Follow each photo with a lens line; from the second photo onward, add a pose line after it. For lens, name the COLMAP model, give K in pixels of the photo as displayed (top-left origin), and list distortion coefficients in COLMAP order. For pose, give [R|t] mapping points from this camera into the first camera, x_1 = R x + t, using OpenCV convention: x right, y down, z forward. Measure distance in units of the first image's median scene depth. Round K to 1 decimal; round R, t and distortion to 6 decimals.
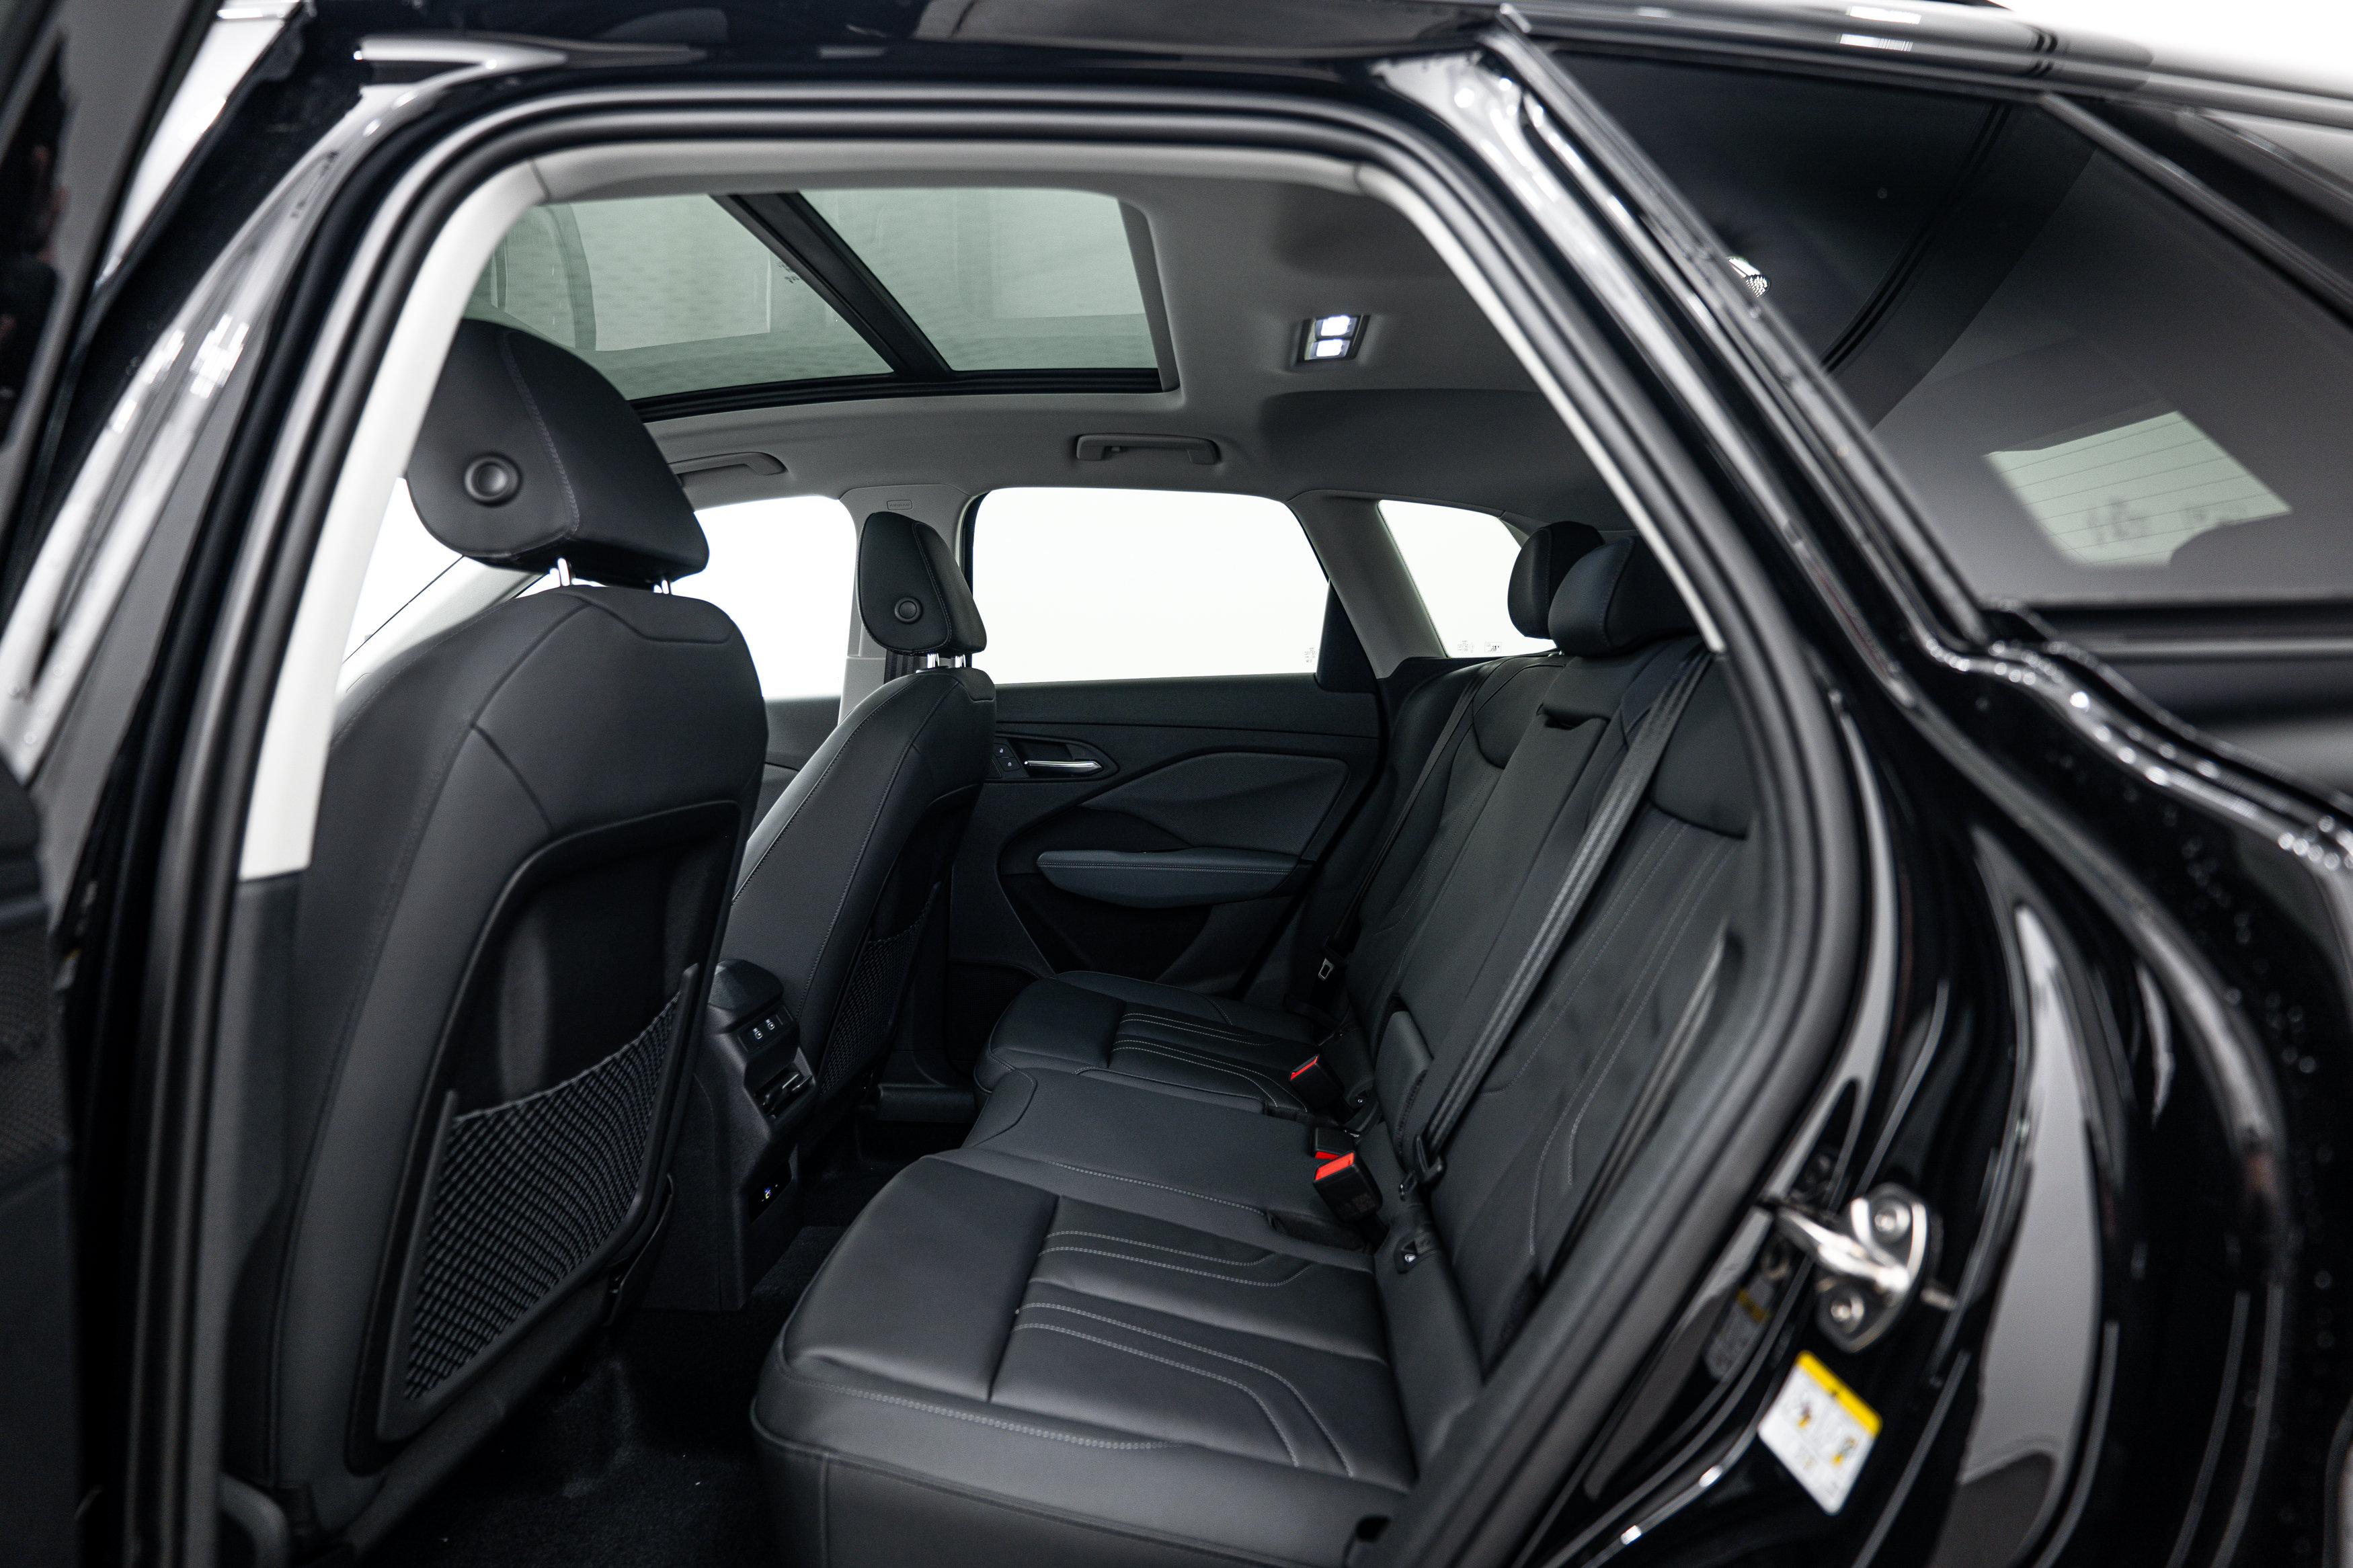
lens RADIAL K [[1160.8, 0, 1176.5], [0, 1160.8, 784.0], [0, 0, 1]] dist [-0.084560, 0.045721]
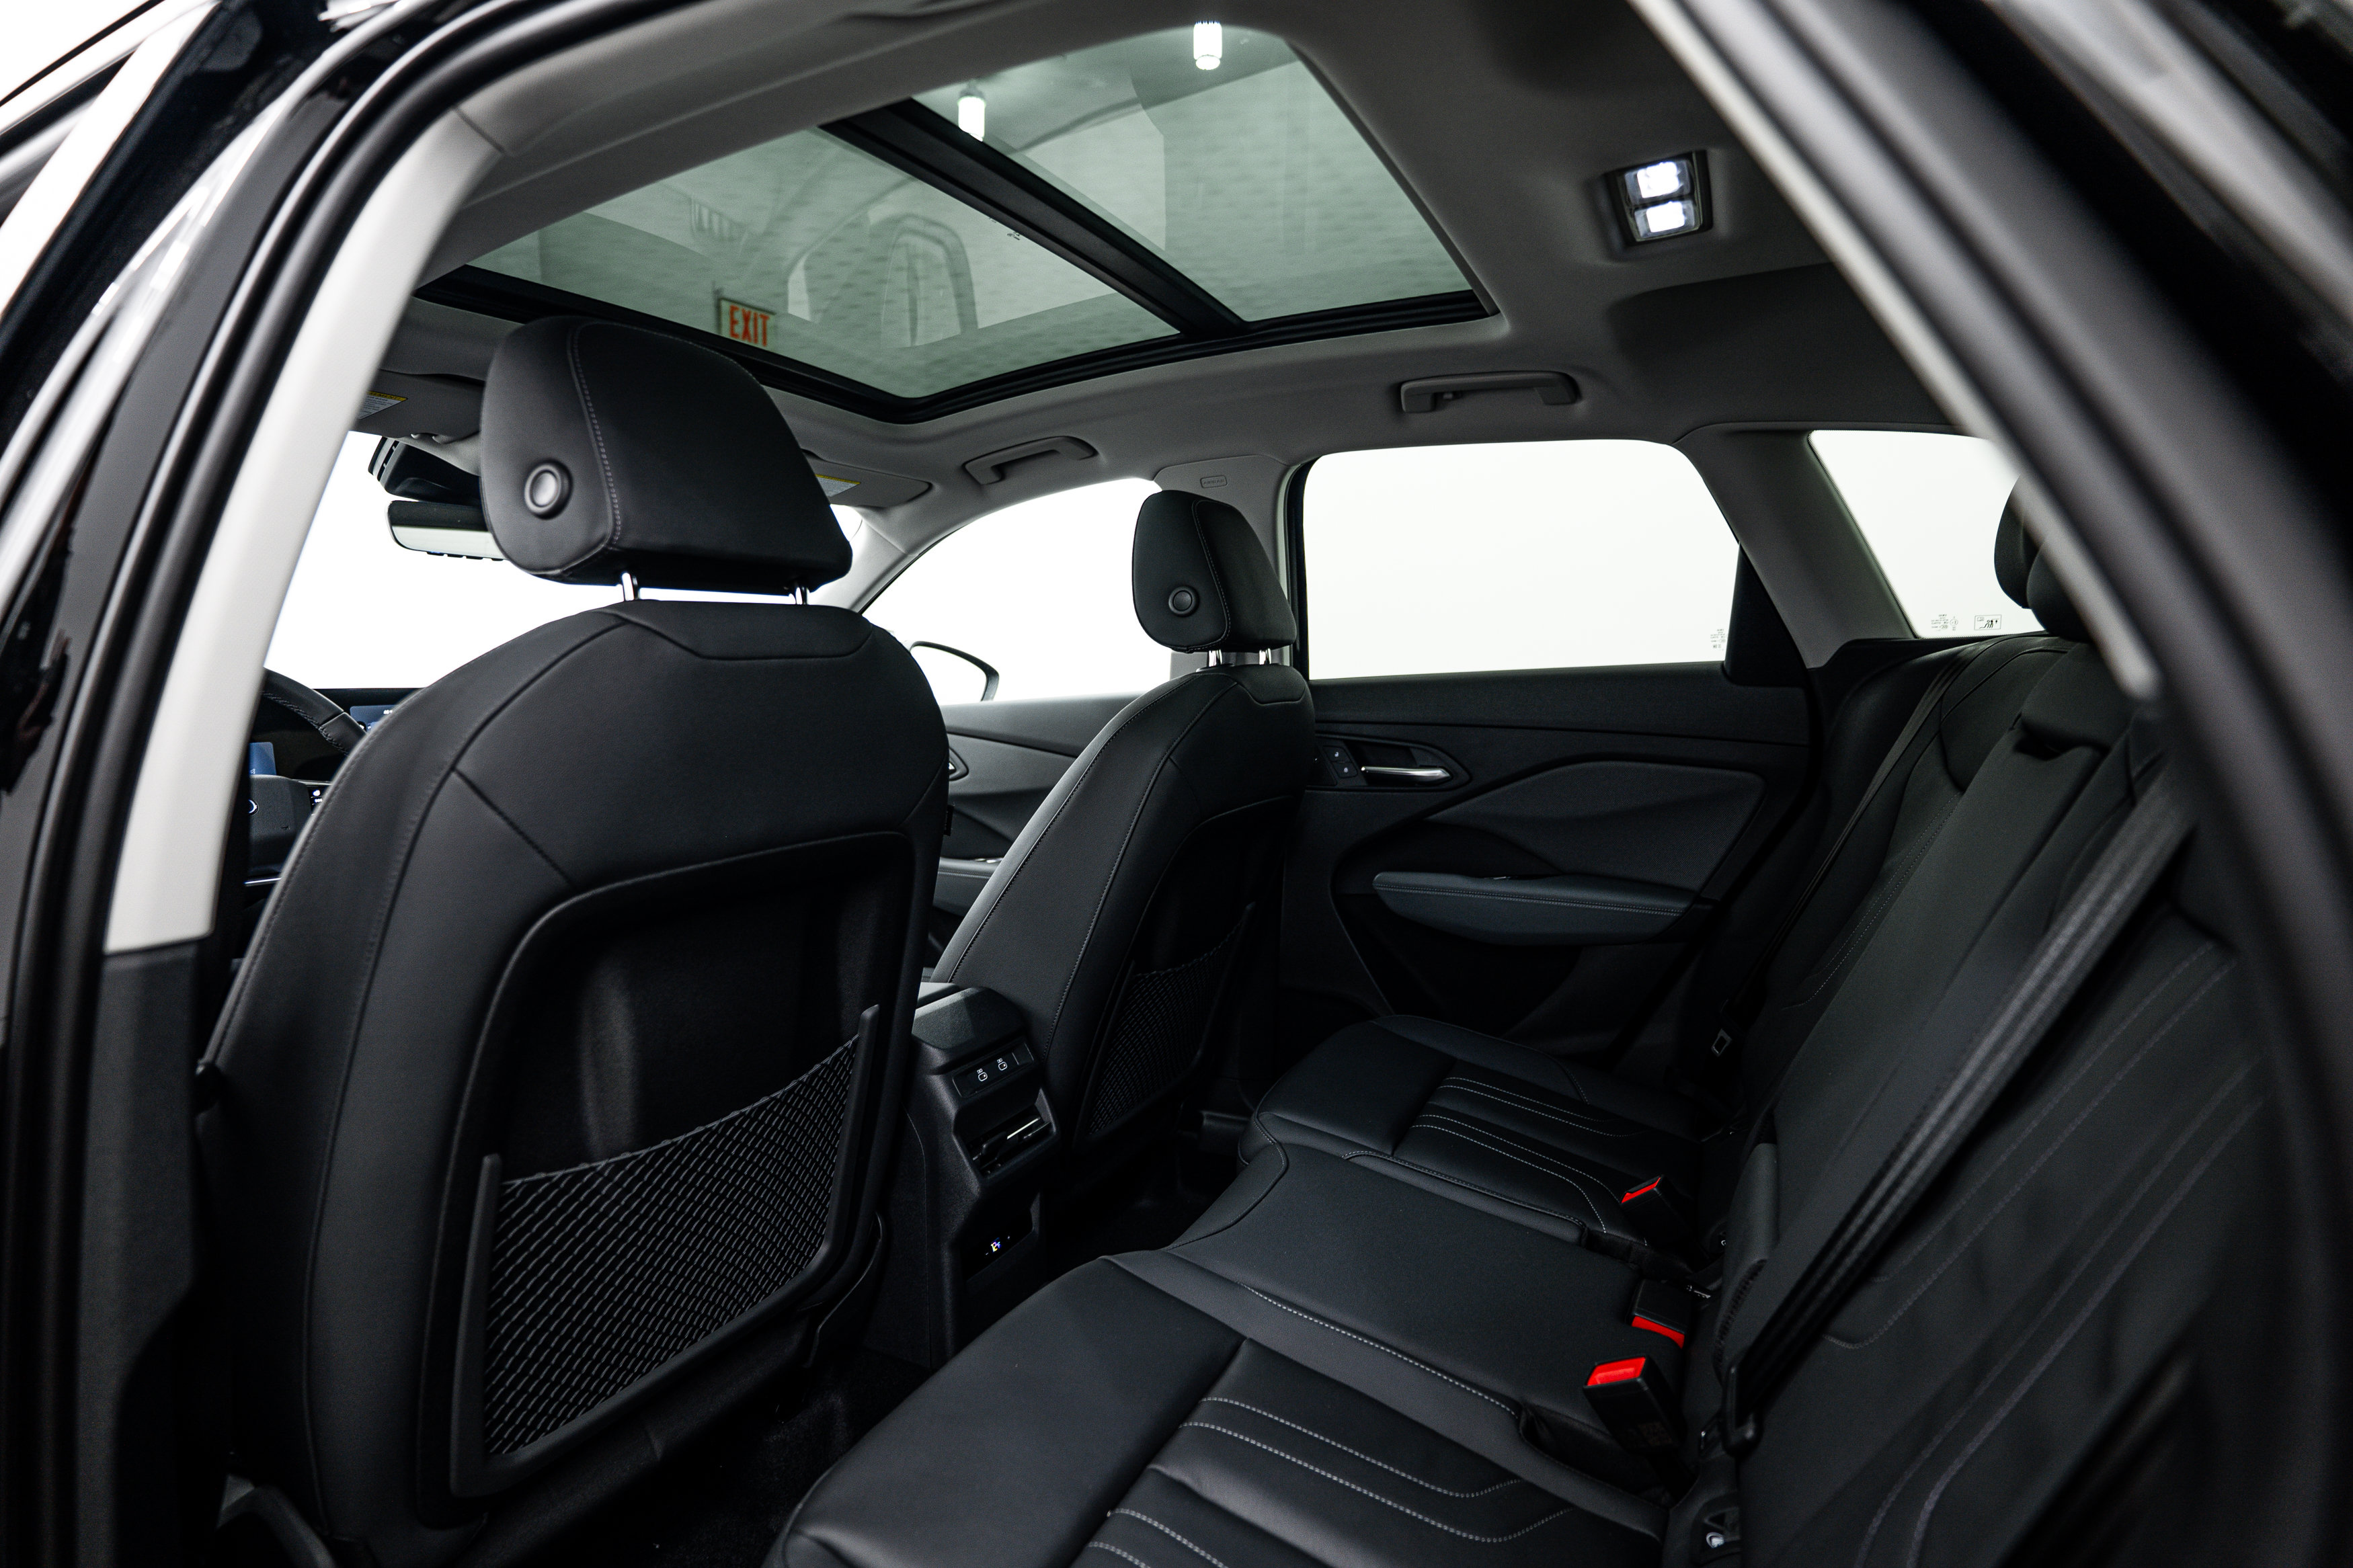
lens RADIAL K [[1160.8, 0, 1176.5], [0, 1160.8, 784.0], [0, 0, 1]] dist [-0.084560, 0.045721]
pose [[0.916460, 0.023552, -0.399432, 0.125254], [-0.015982, 0.999624, 0.022271, -0.033474], [0.399806, -0.014027, 0.916492, 0.201507]]
